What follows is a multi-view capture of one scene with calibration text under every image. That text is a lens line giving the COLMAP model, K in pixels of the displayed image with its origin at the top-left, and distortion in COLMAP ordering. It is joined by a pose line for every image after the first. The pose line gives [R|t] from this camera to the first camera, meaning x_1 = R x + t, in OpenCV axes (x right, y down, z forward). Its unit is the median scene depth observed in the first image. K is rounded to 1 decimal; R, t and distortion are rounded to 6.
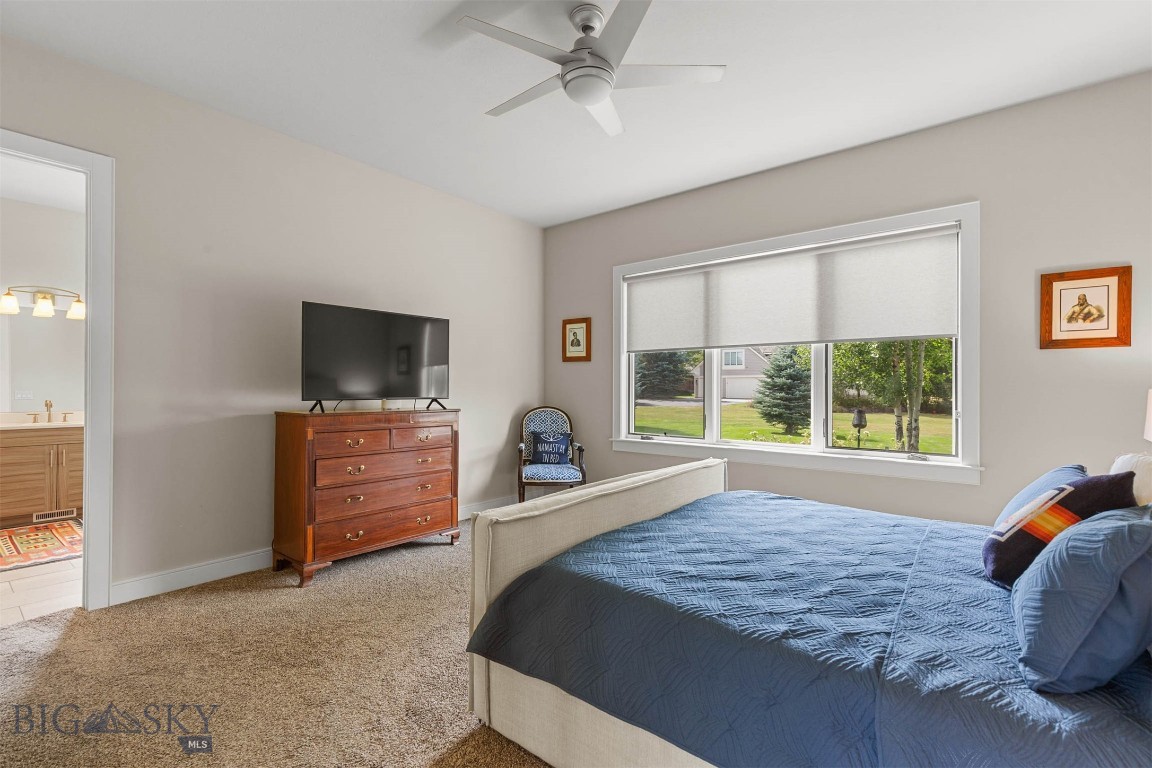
lens RADIAL K [[479.4, 0, 628.7], [0, 479.4, 392.1], [0, 0, 1]] dist [-0.001773, 0.000009]
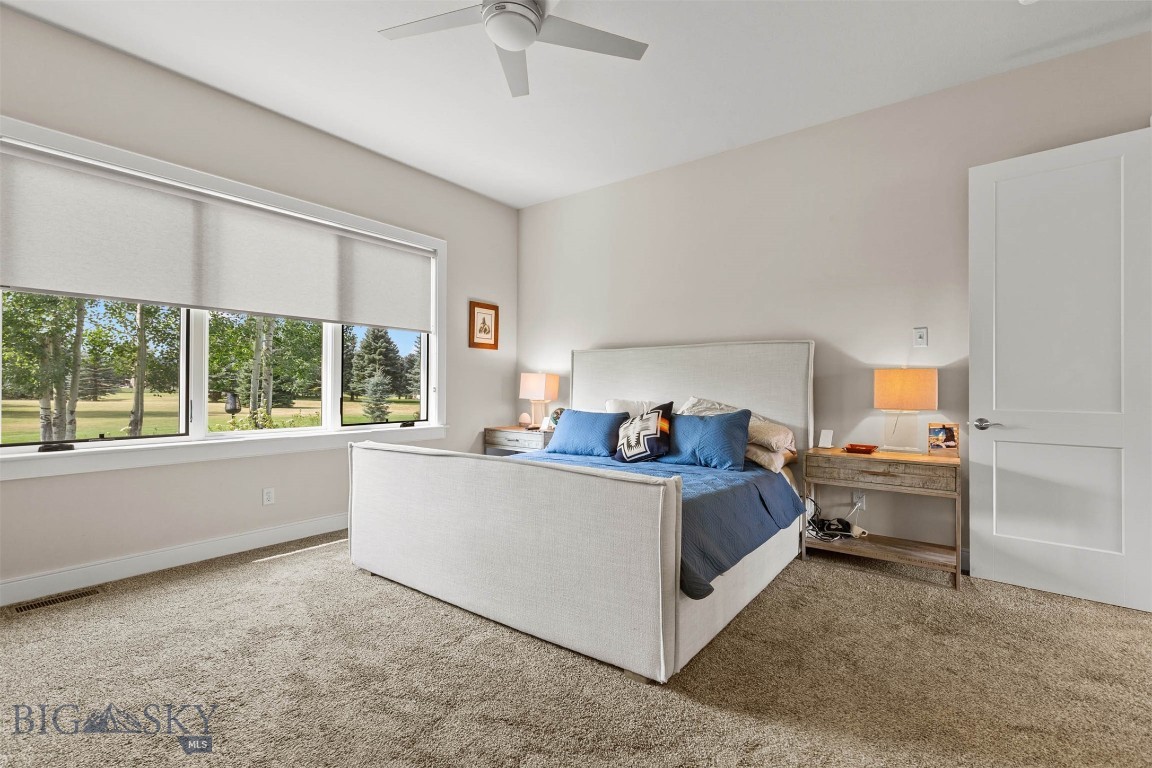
lens RADIAL K [[524.4, 0, 579.7], [0, 524.4, 380.1], [0, 0, 1]] dist [0.012981, -0.000365]
pose [[0.025215, -0.013866, 0.999586, -0.911373], [-0.023585, 0.999617, 0.014461, -0.014850], [-0.999404, -0.023940, 0.024879, 0.597747]]
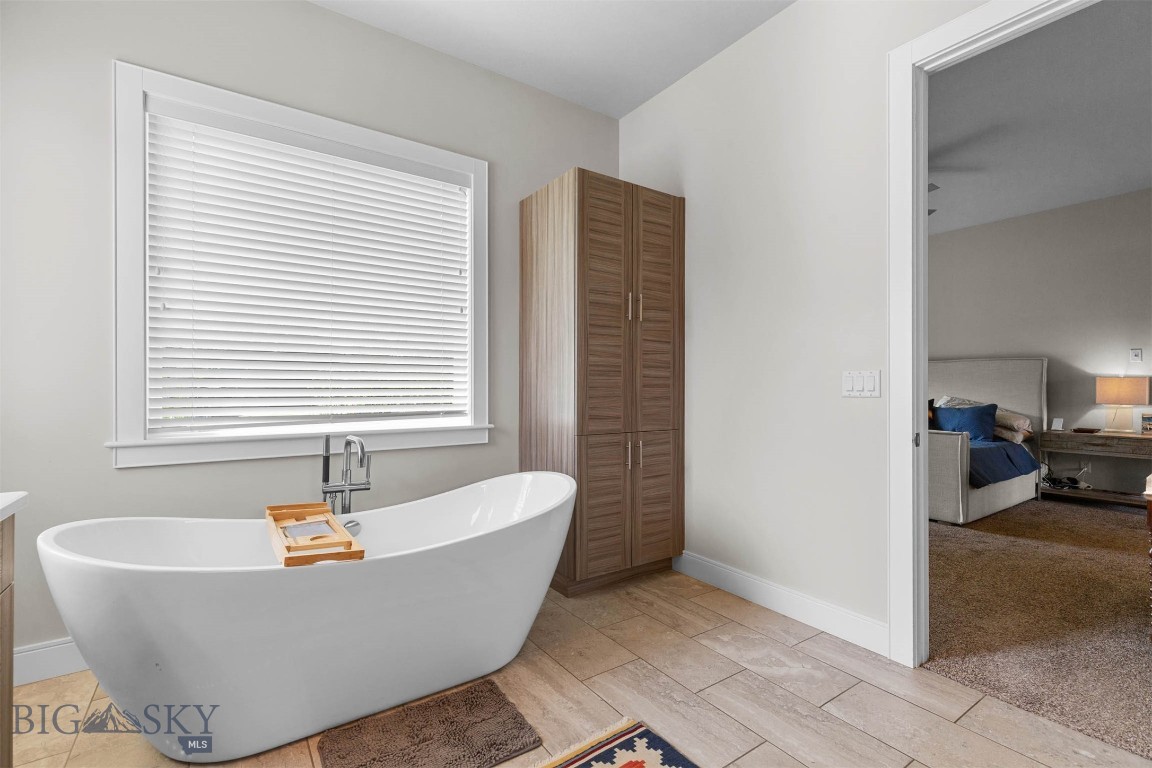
lens RADIAL K [[524.4, 0, 578.9], [0, 524.4, 382.5], [0, 0, 1]] dist [0.012981, -0.000365]
pose [[0.329920, -0.021324, 0.943768, -1.827989], [-0.007790, 0.999649, 0.025310, -0.046995], [-0.943977, -0.015703, 0.329638, 0.964363]]
